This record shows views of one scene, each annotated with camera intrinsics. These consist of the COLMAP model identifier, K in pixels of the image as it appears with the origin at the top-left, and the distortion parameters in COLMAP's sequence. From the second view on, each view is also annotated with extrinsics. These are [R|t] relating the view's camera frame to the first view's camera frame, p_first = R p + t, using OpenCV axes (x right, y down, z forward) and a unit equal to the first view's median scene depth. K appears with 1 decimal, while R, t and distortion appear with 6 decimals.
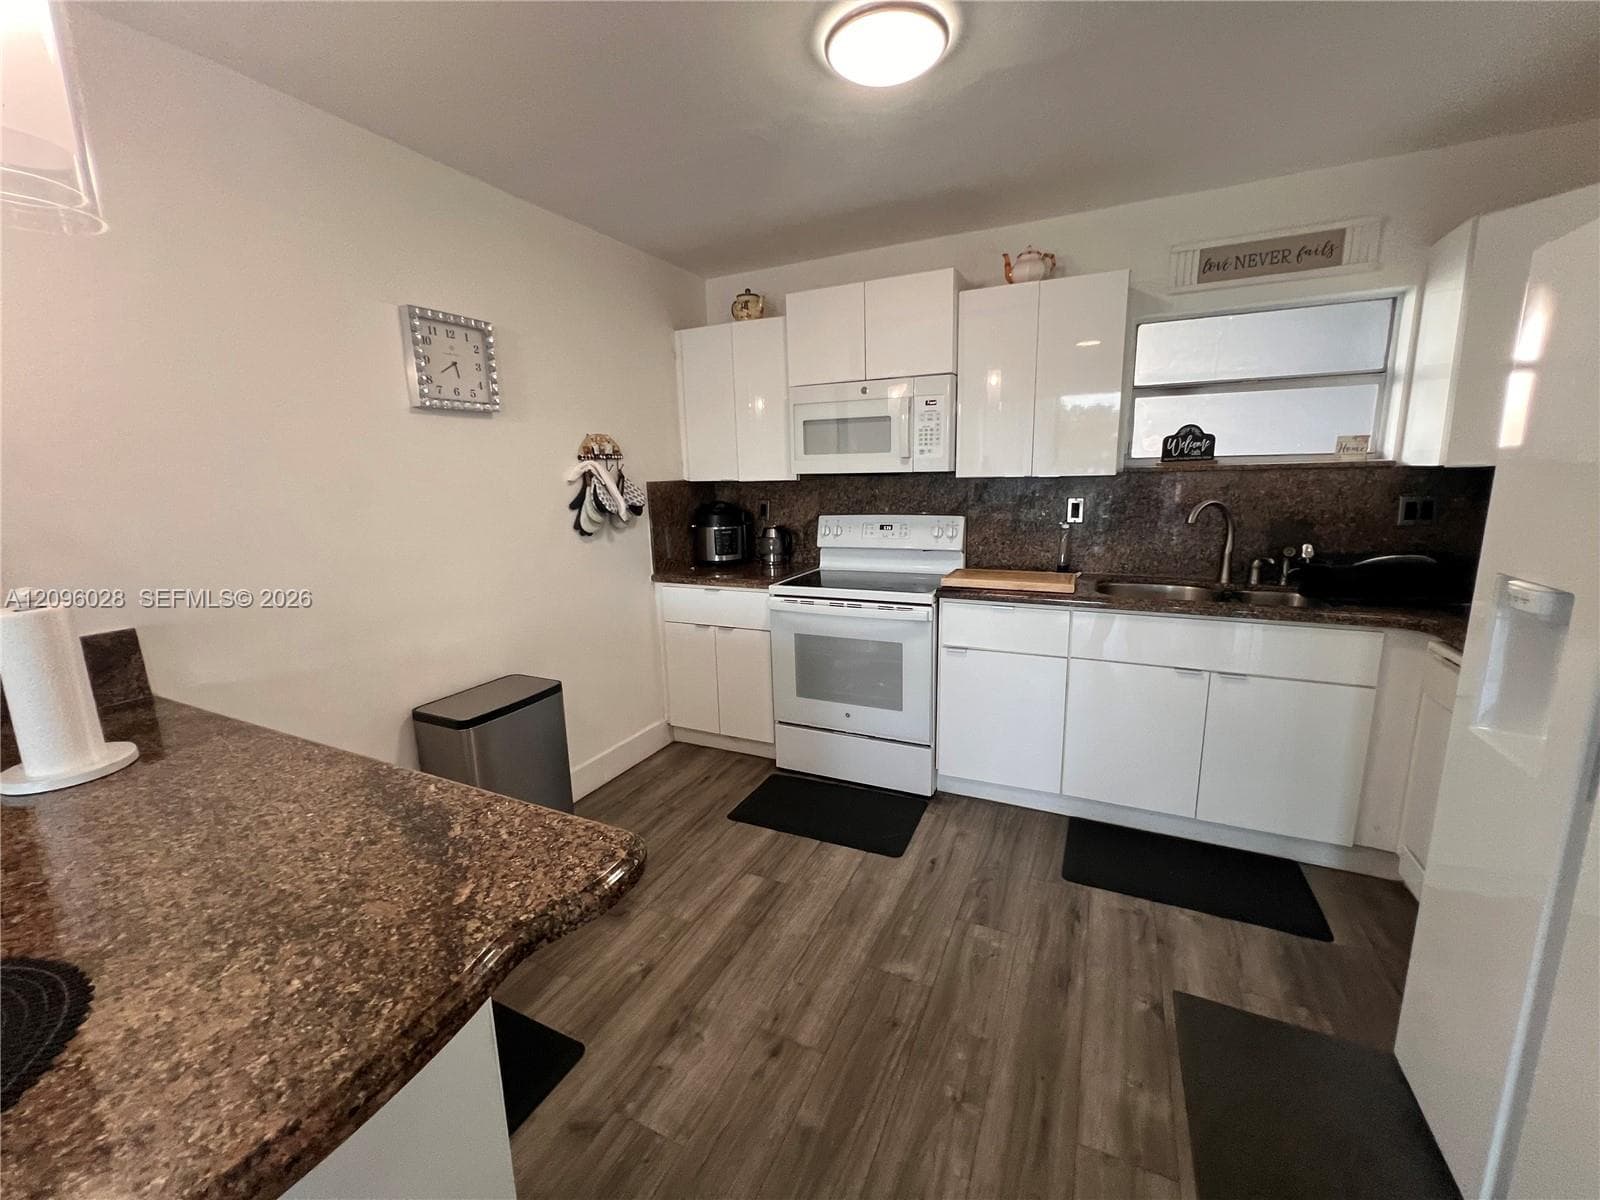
lens RADIAL K [[644.9, 0, 797.3], [0, 644.9, 592.8], [0, 0, 1]] dist [-0.000048, -0.000482]
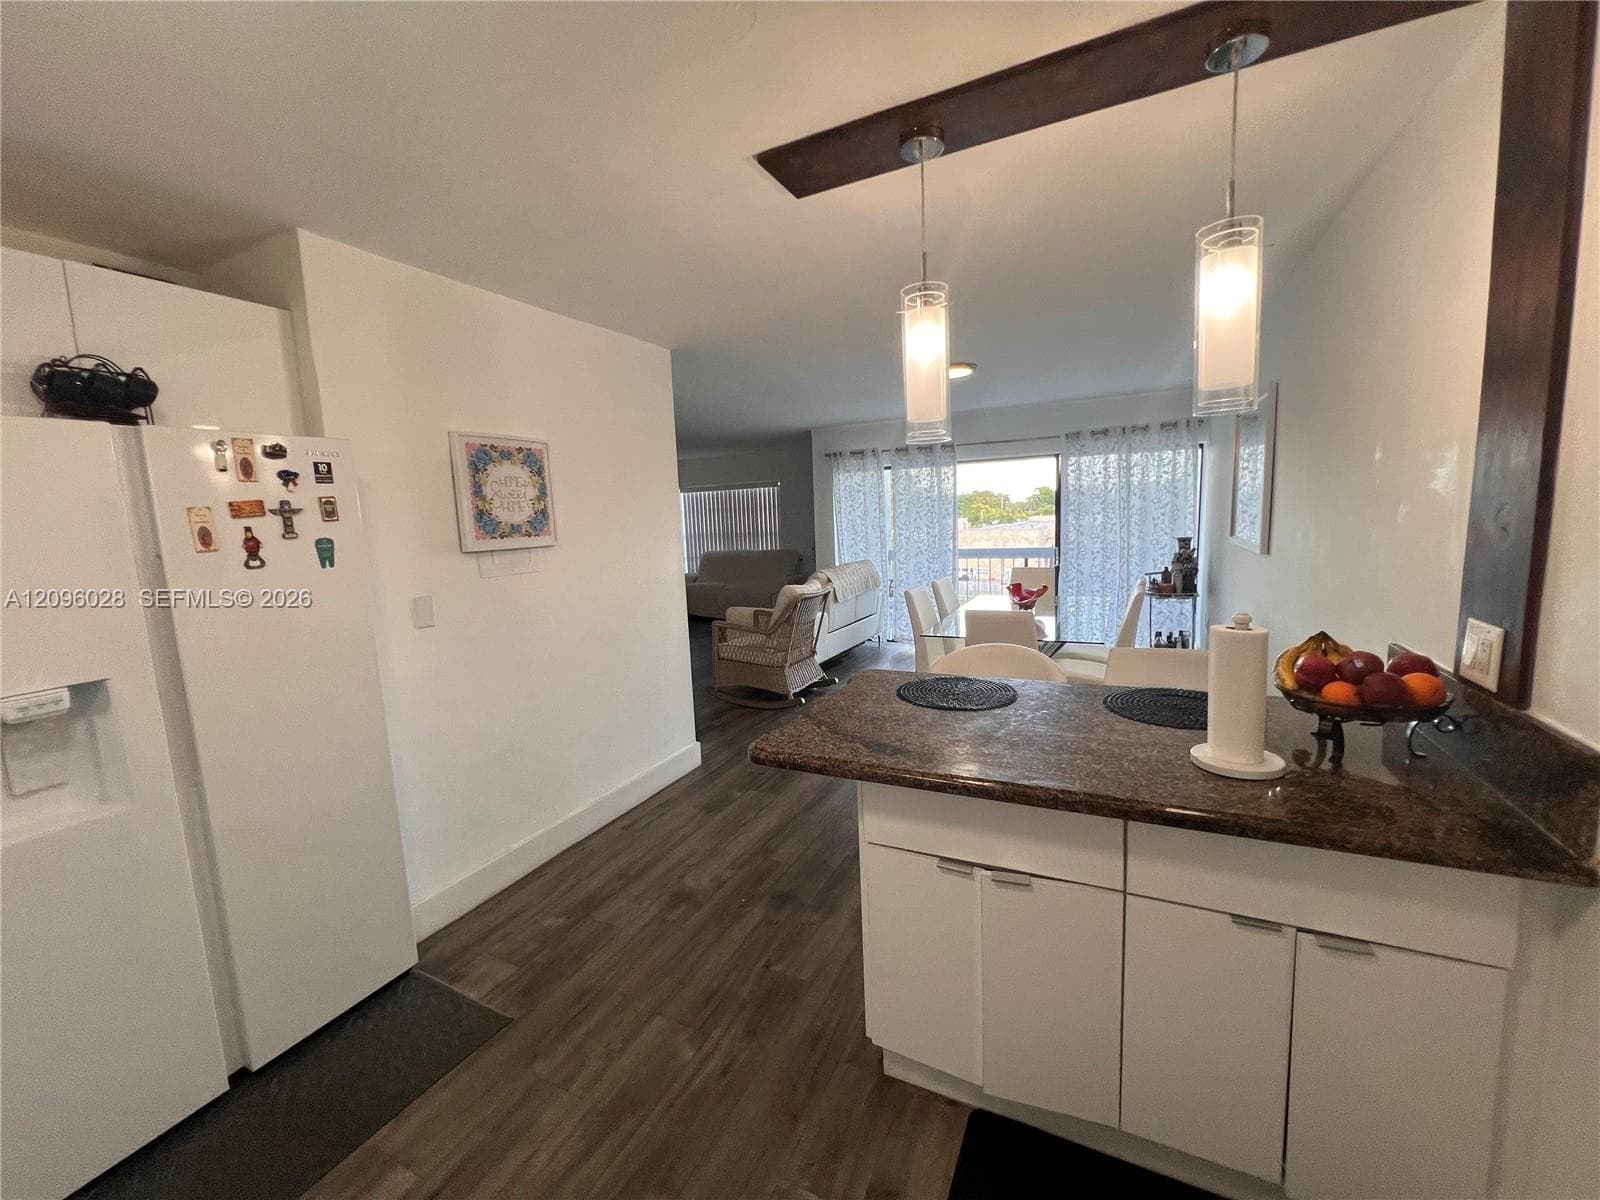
lens RADIAL K [[644.9, 0, 800.4], [0, 644.9, 590.9], [0, 0, 1]] dist [-0.000048, -0.000482]
pose [[-0.997500, 0.067736, 0.020149, -0.150148], [0.070653, 0.949805, 0.304760, -0.193485], [0.001506, 0.305421, -0.952216, 0.867184]]
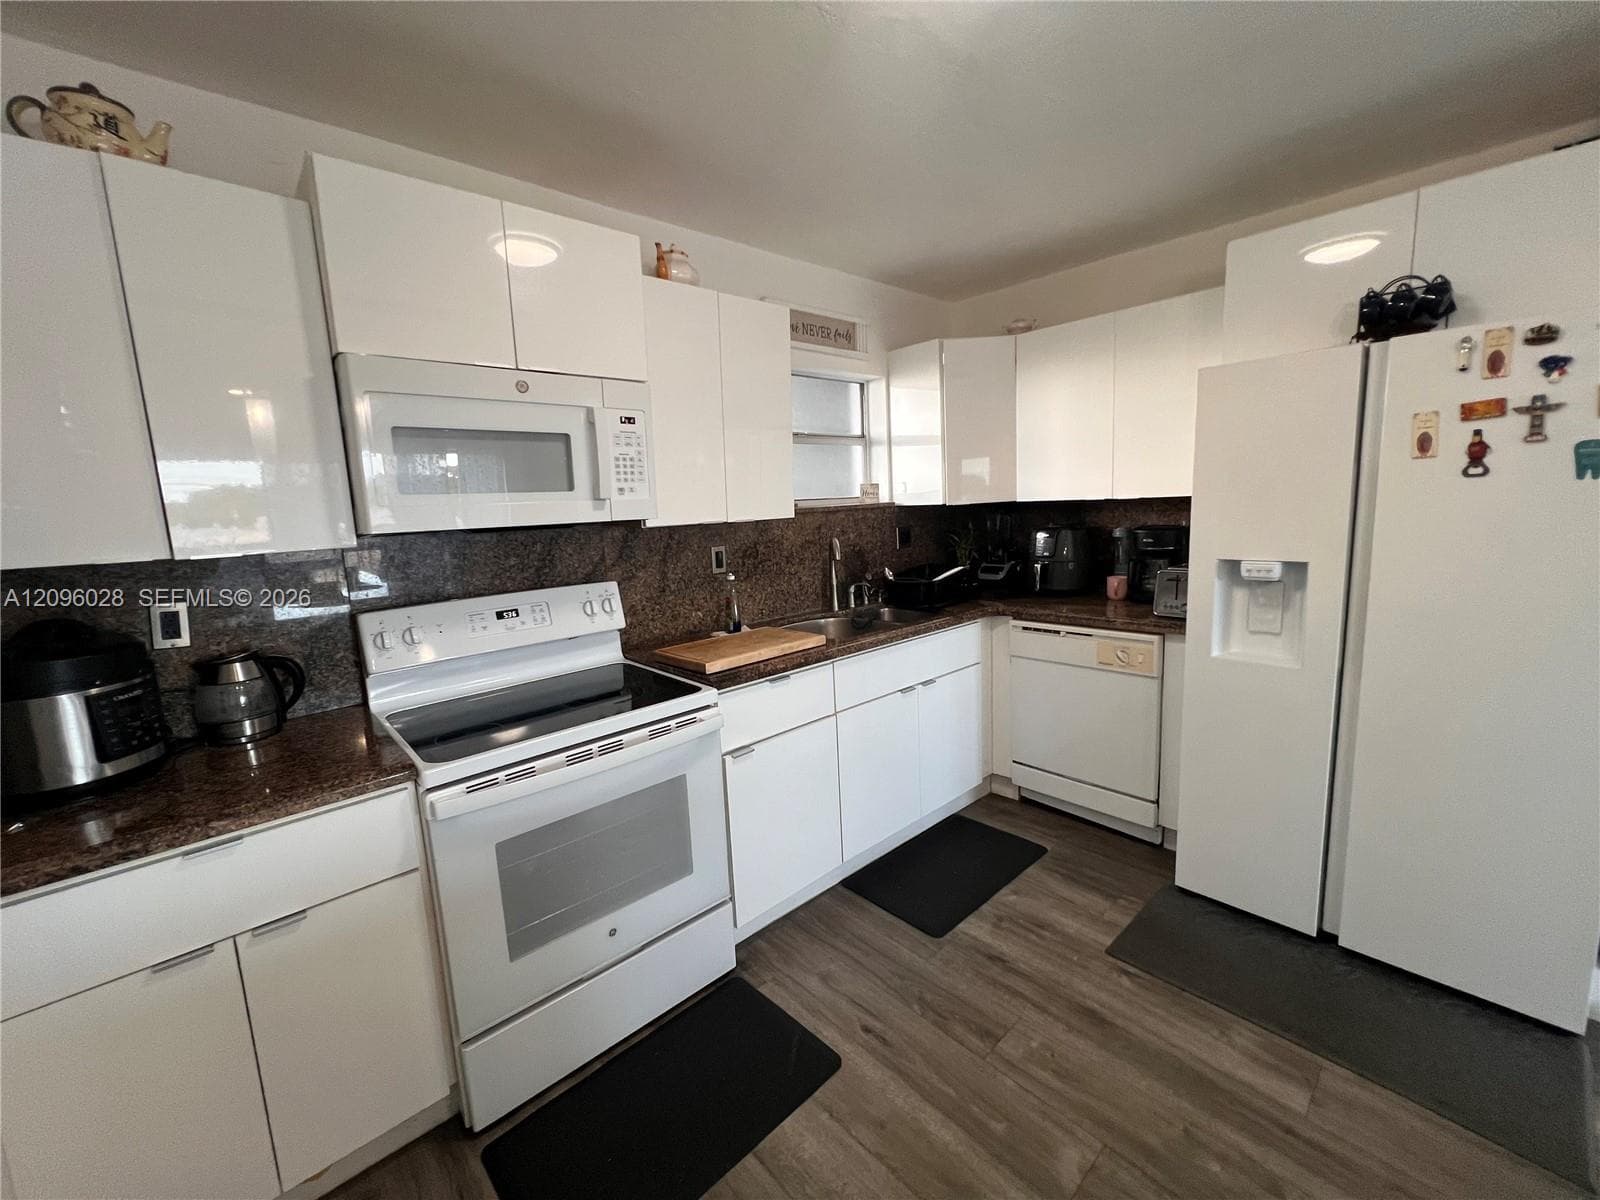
lens RADIAL K [[644.9, 0, 797.0], [0, 644.9, 595.0], [0, 0, 1]] dist [-0.000048, -0.000482]
pose [[0.376249, -0.129366, 0.917443, -0.374324], [0.206558, 0.976995, 0.053052, -0.111722], [-0.903200, 0.169544, 0.394315, 0.594085]]
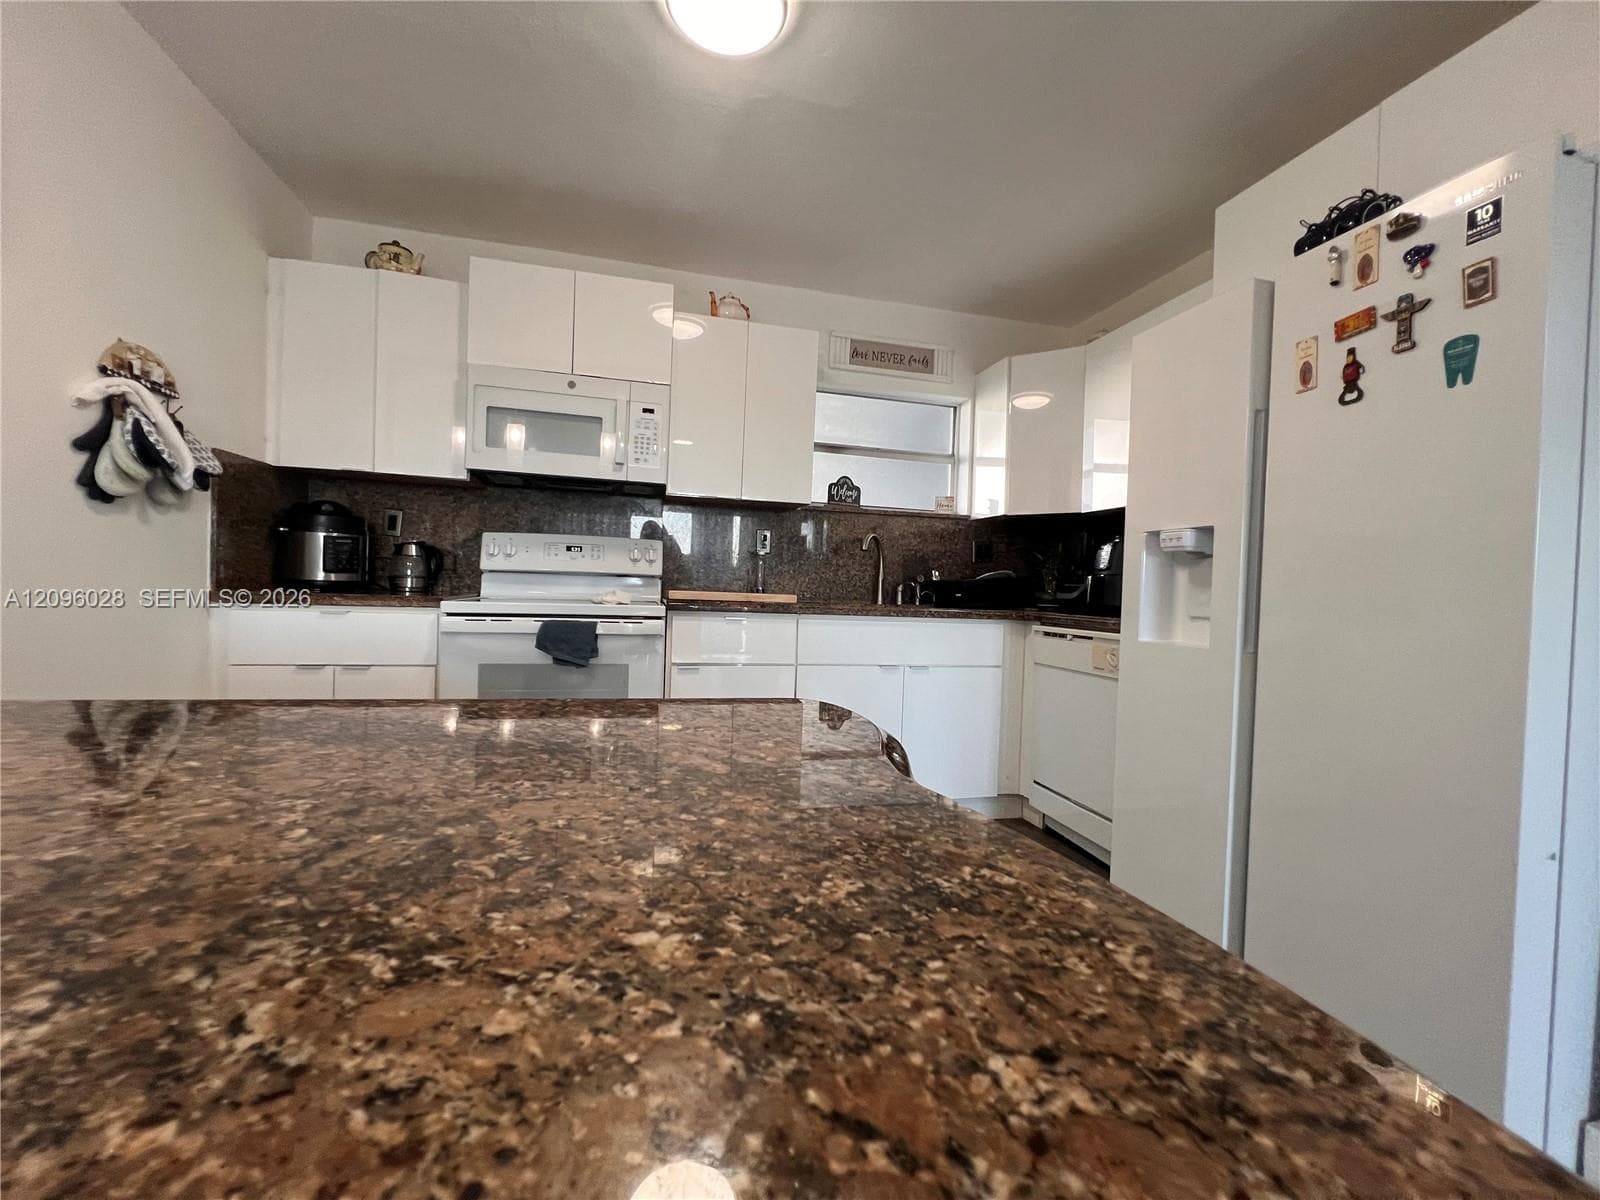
lens RADIAL K [[644.9, 0, 797.4], [0, 644.9, 594.3], [0, 0, 1]] dist [-0.000048, -0.000482]
pose [[0.767727, 0.041863, 0.639408, -0.220322], [0.064461, 0.987756, -0.142066, 0.122317], [-0.637527, 0.150285, 0.755628, 0.177716]]
